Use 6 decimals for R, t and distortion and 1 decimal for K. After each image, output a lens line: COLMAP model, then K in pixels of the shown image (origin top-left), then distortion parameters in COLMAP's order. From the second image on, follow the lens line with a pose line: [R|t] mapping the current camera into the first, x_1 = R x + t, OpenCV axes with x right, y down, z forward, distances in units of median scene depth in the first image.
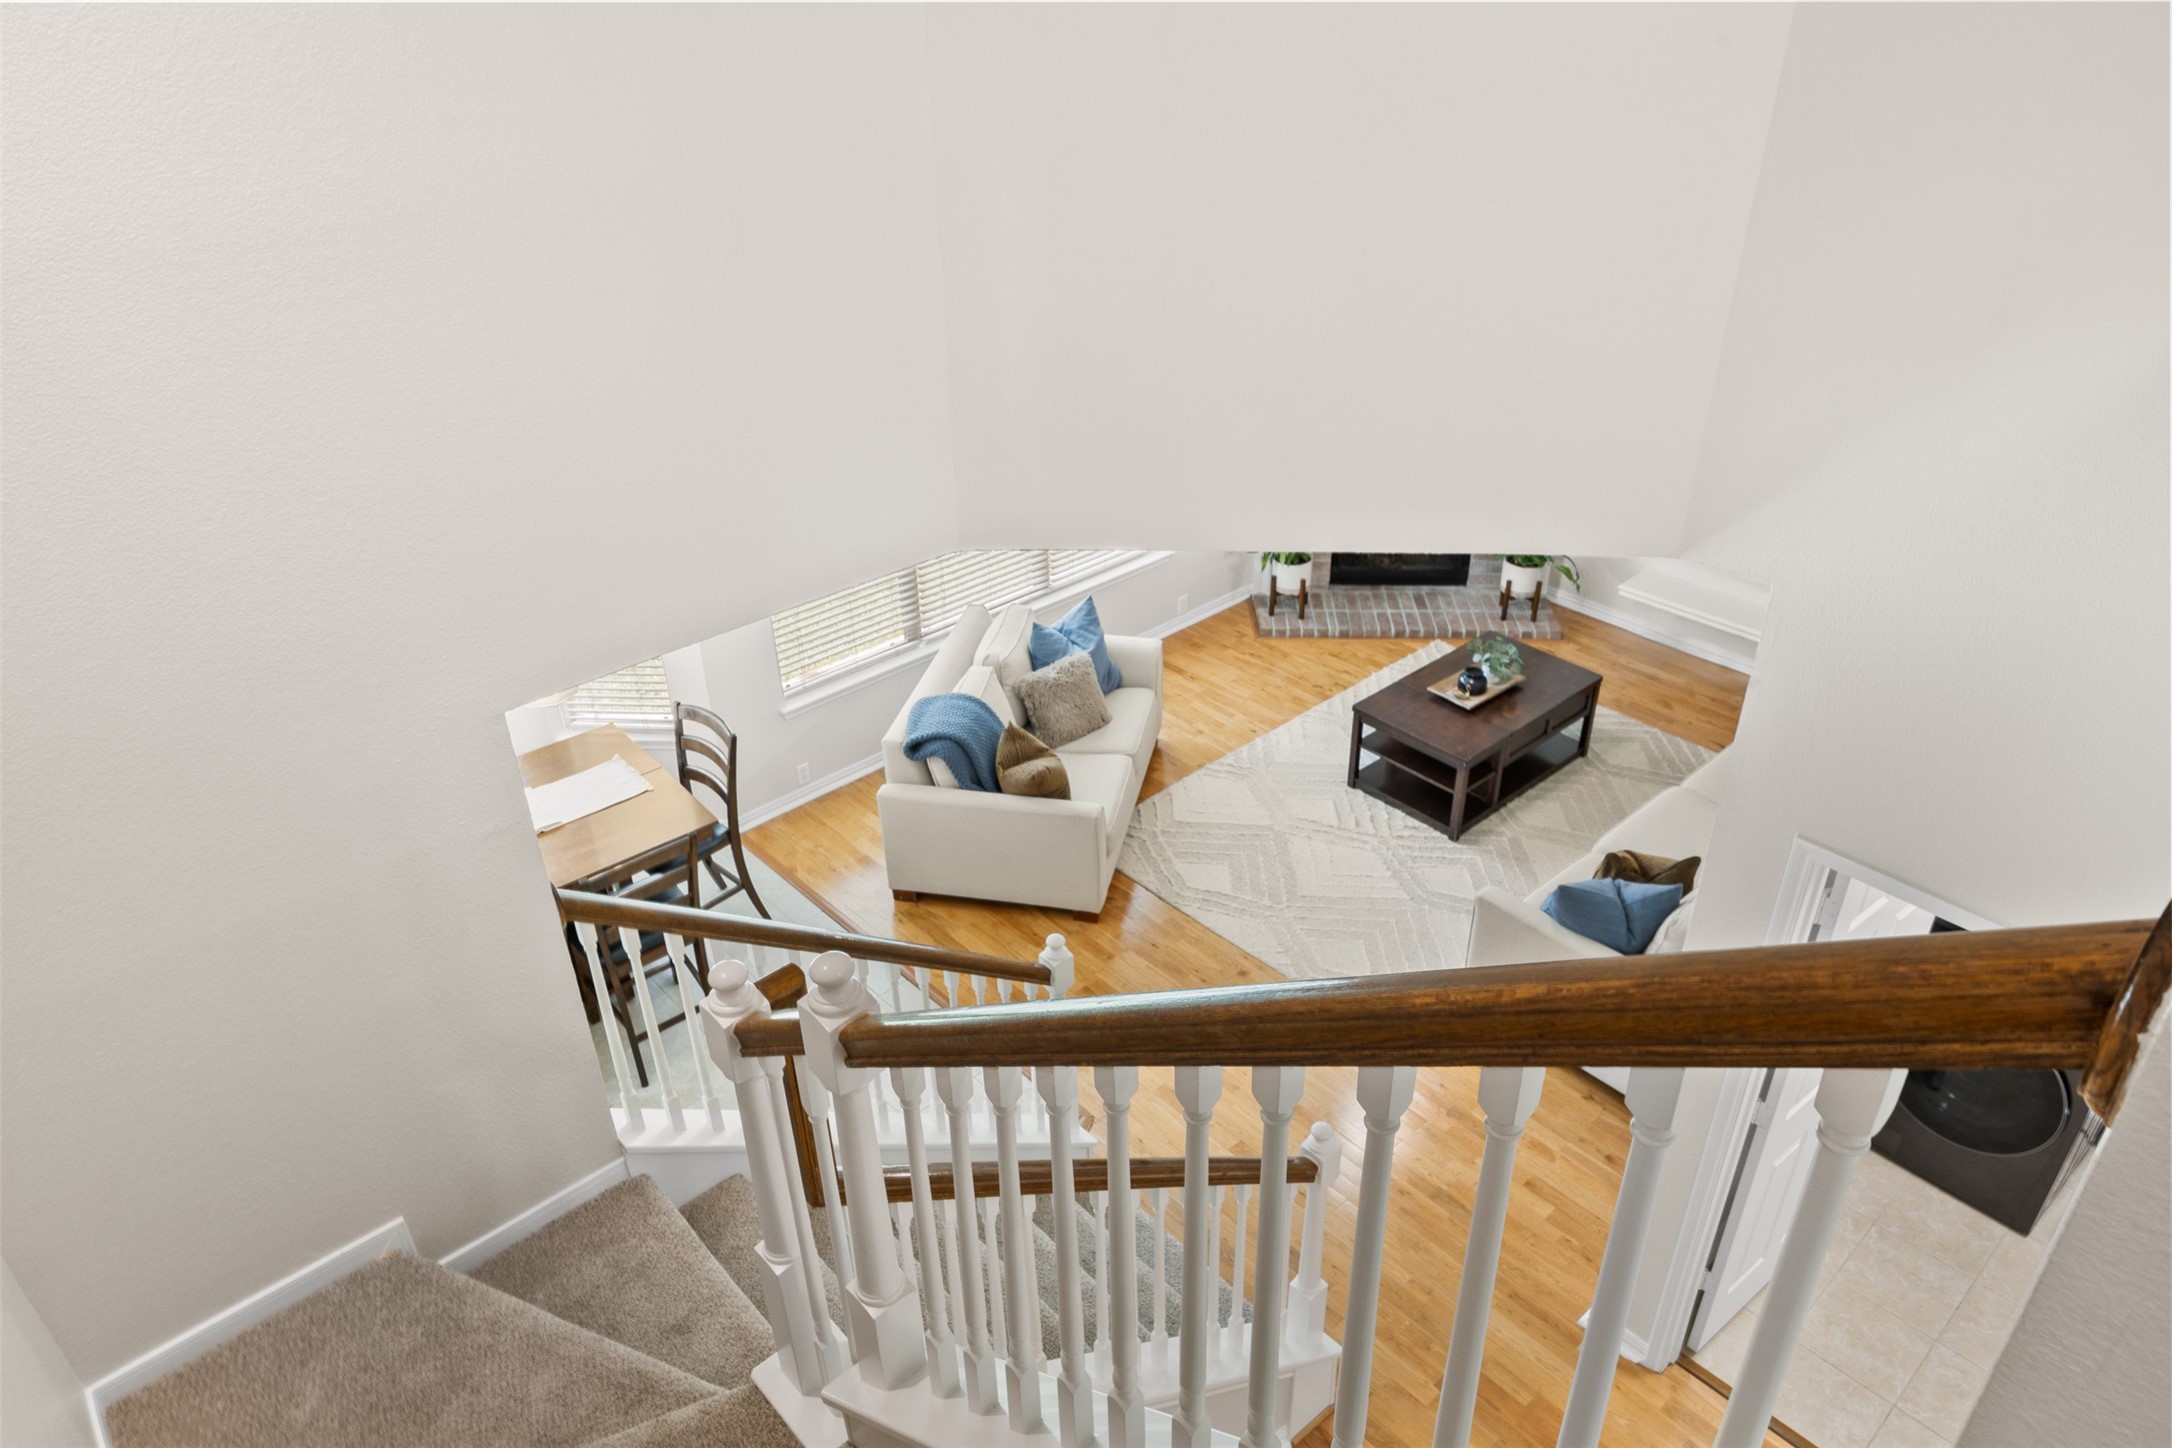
lens RADIAL K [[1449.4, 0, 1092.5], [0, 1449.4, 729.2], [0, 0, 1]] dist [0.010355, 0.000531]
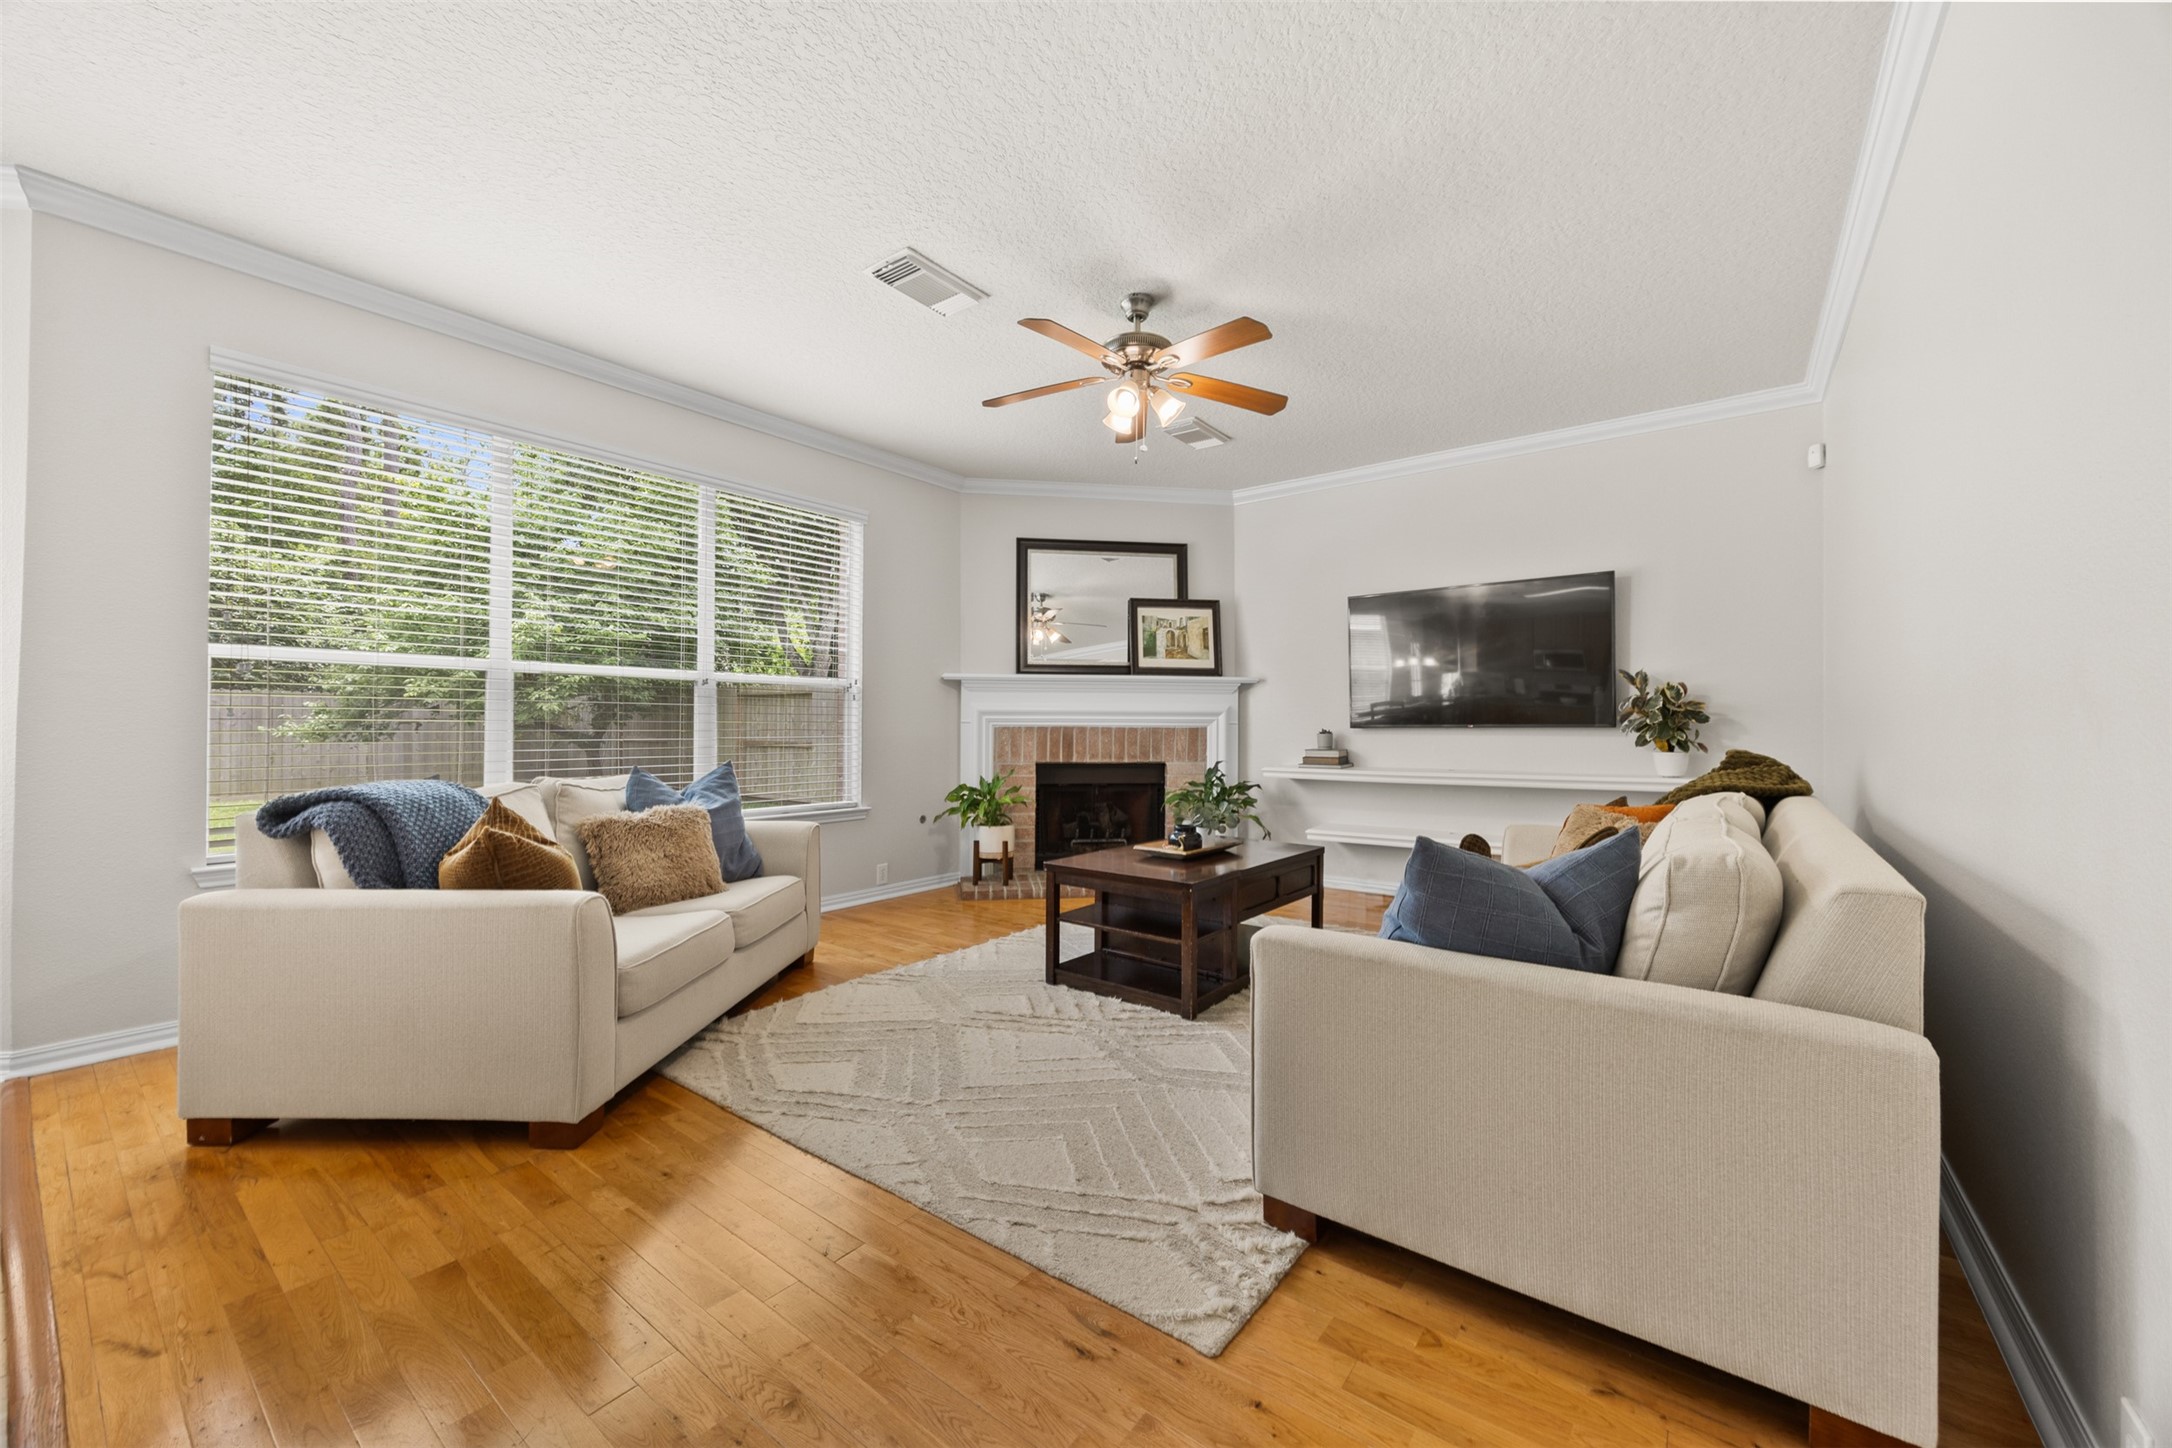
lens RADIAL K [[833.4, 0, 1101.5], [0, 833.4, 723.3], [0, 0, 1]] dist [-0.004638, 0.001091]
pose [[0.980972, 0.028194, 0.192091, 0.121527], [0.077183, 0.851222, -0.519099, 0.162019], [-0.178147, 0.524048, 0.832849, 0.581632]]
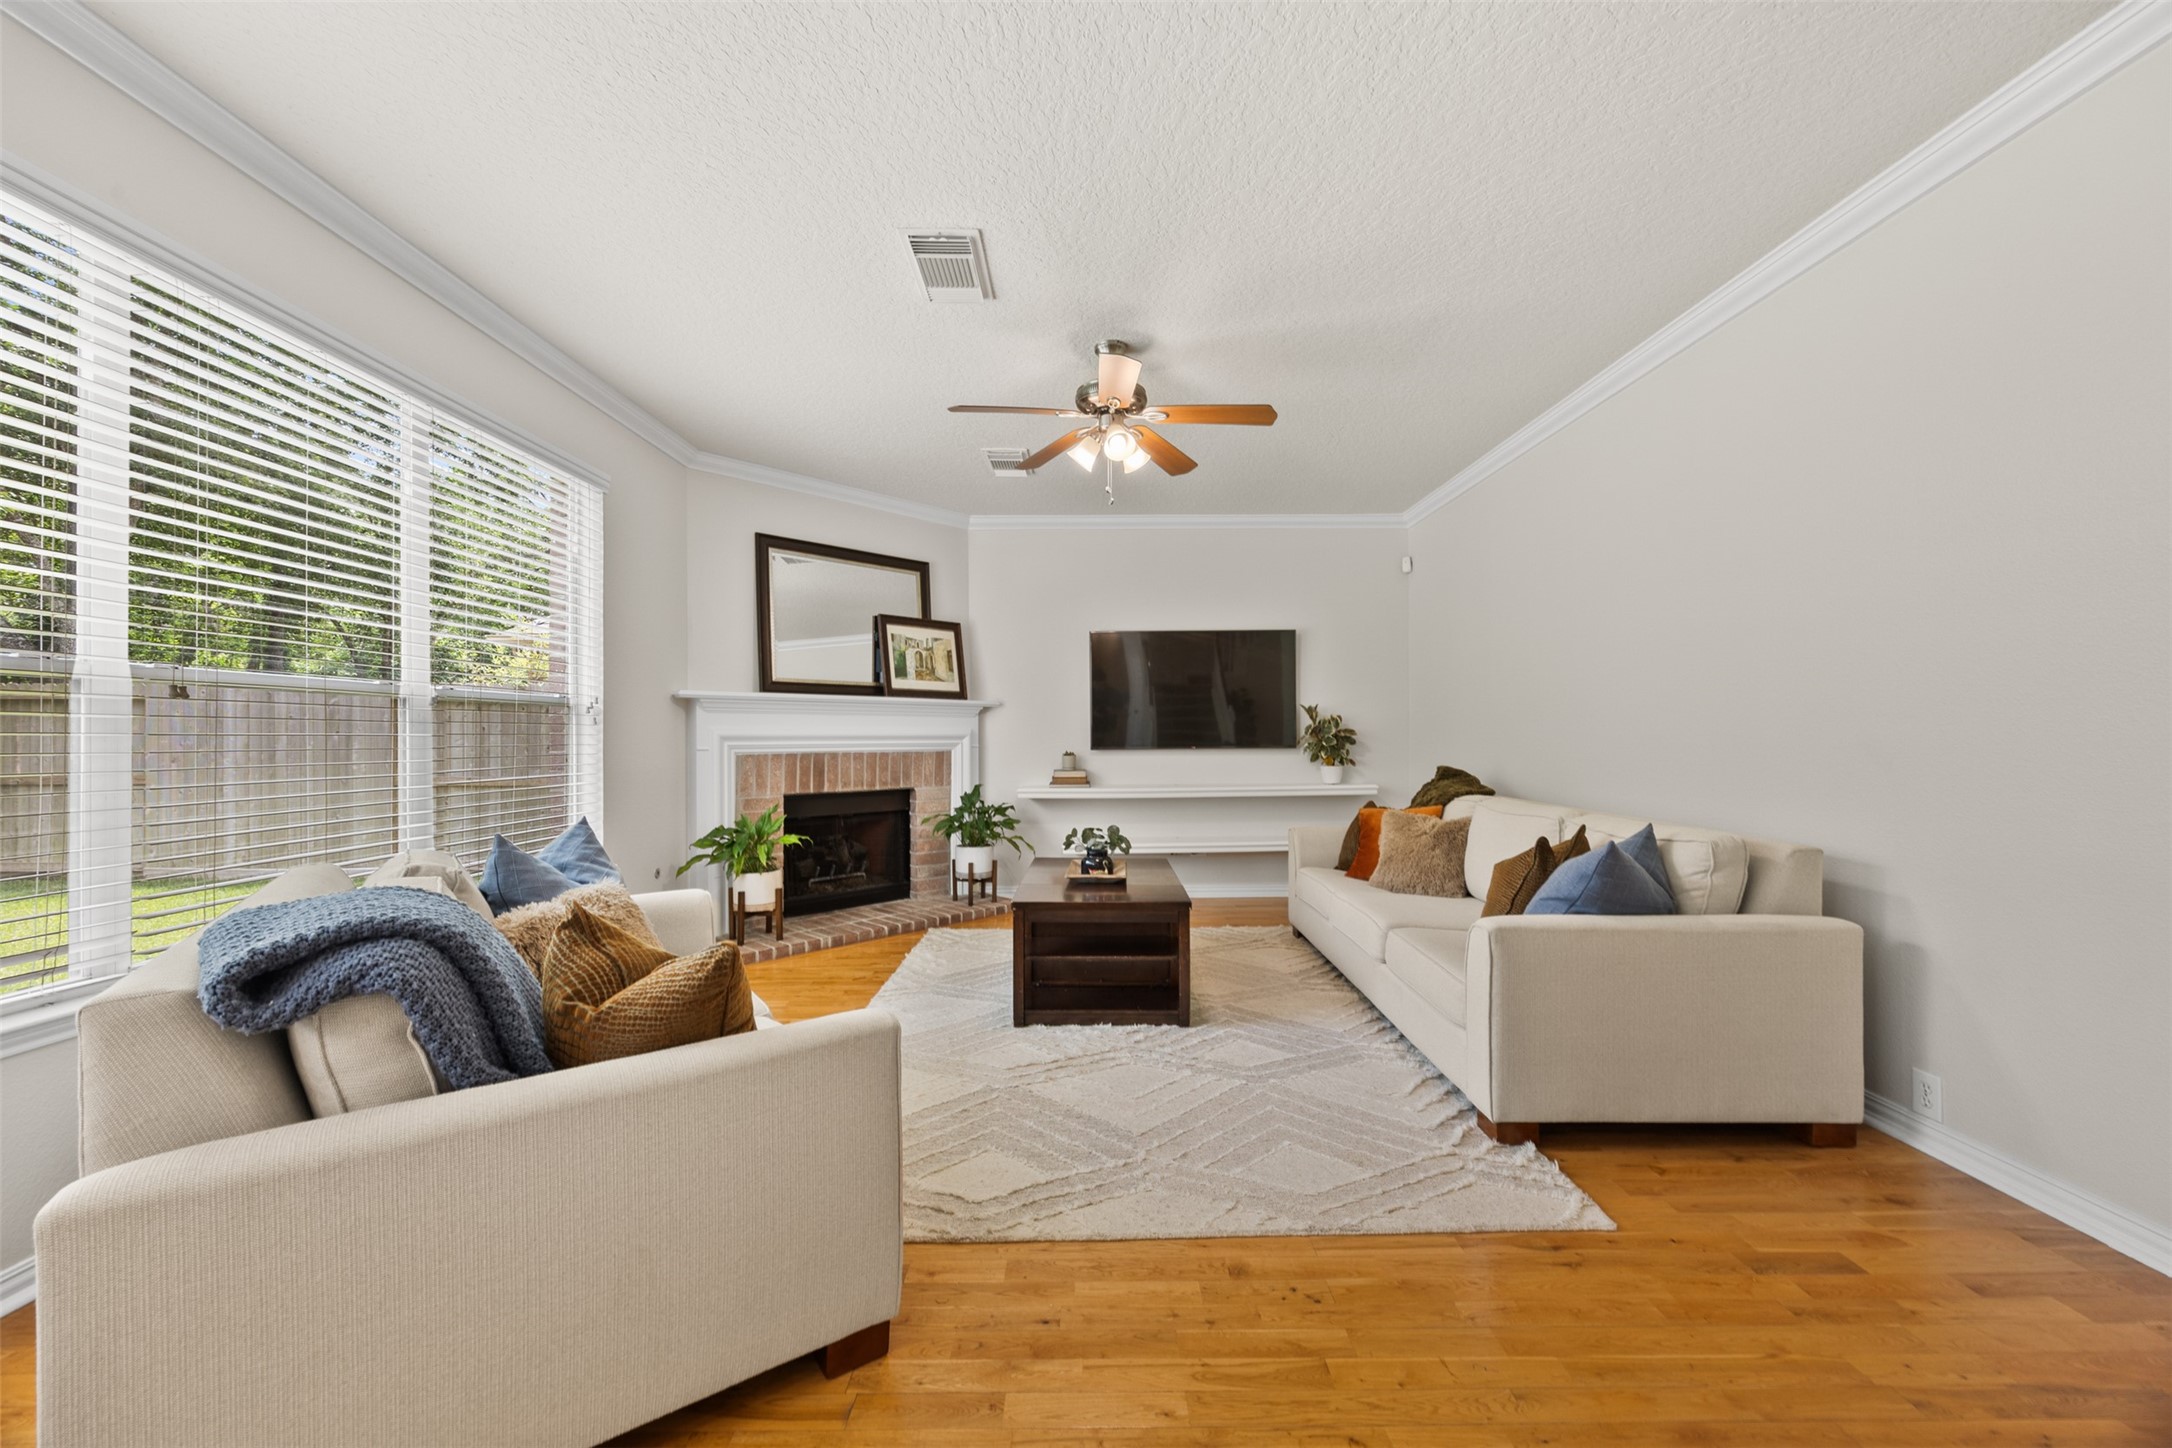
lens RADIAL K [[833.4, 0, 1106.5], [0, 833.4, 735.2], [0, 0, 1]] dist [-0.004638, 0.001091]
pose [[0.658411, 0.023795, 0.752282, -0.123160], [0.381980, 0.850652, -0.361223, 0.088236], [-0.648526, 0.525190, 0.550989, 0.691325]]
